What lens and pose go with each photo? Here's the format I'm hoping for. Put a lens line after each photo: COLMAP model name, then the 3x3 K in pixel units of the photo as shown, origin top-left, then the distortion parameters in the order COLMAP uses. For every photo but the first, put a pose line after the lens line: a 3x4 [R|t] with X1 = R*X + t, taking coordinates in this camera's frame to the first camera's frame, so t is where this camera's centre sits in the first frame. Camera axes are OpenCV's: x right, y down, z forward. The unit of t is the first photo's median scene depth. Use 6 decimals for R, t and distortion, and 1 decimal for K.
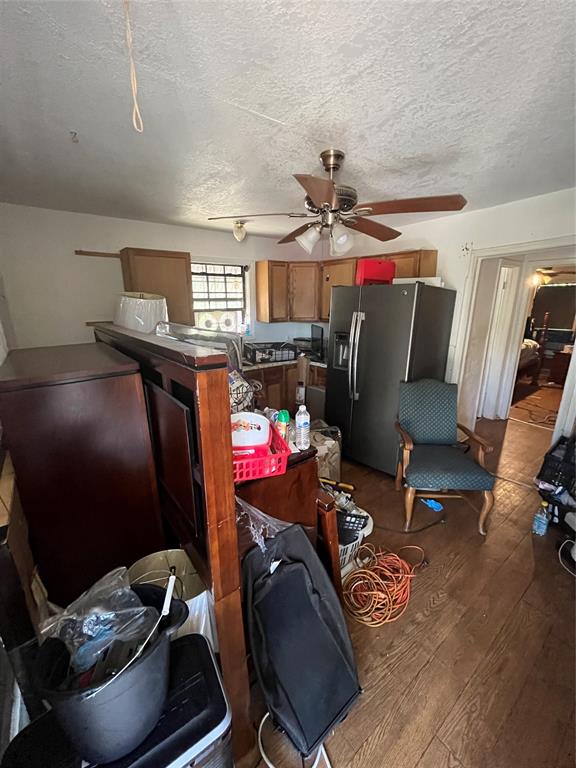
lens RADIAL K [[314.1, 0, 288.1], [0, 314.1, 385.1], [0, 0, 1]] dist [-0.006115, 0.001204]
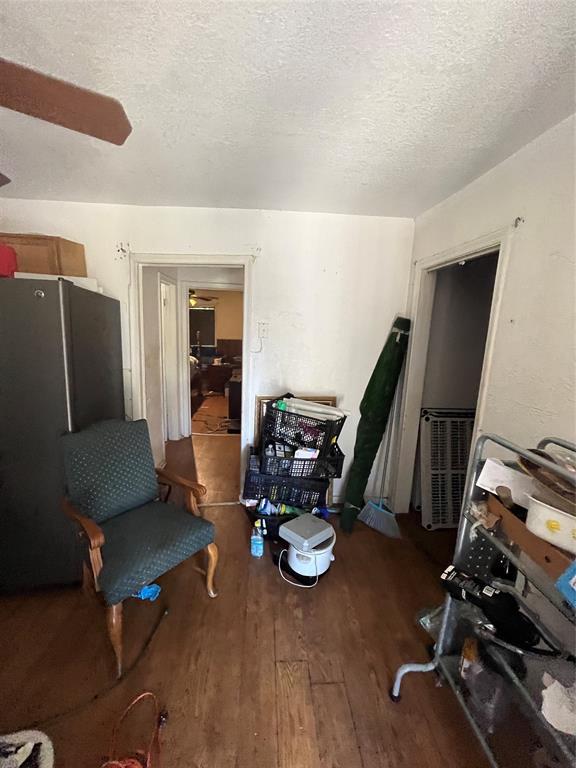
lens RADIAL K [[314.1, 0, 287.8], [0, 314.1, 382.3], [0, 0, 1]] dist [-0.006115, 0.001204]
pose [[0.550378, -0.121321, 0.826054, 0.098030], [0.178540, 0.983602, 0.025504, -0.045434], [-0.815602, 0.133447, 0.563014, 0.248469]]
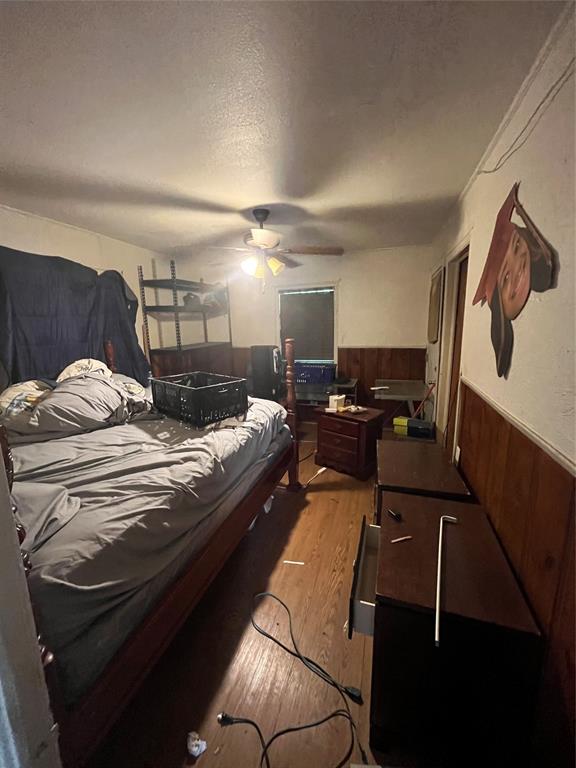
lens RADIAL K [[314.1, 0, 289.1], [0, 314.1, 381.9], [0, 0, 1]] dist [-0.006115, 0.001204]
pose [[0.826566, -0.118951, 0.550127, 1.124641], [0.170669, 0.984364, -0.043585, -0.292389], [-0.536341, 0.129916, 0.833943, 1.236058]]
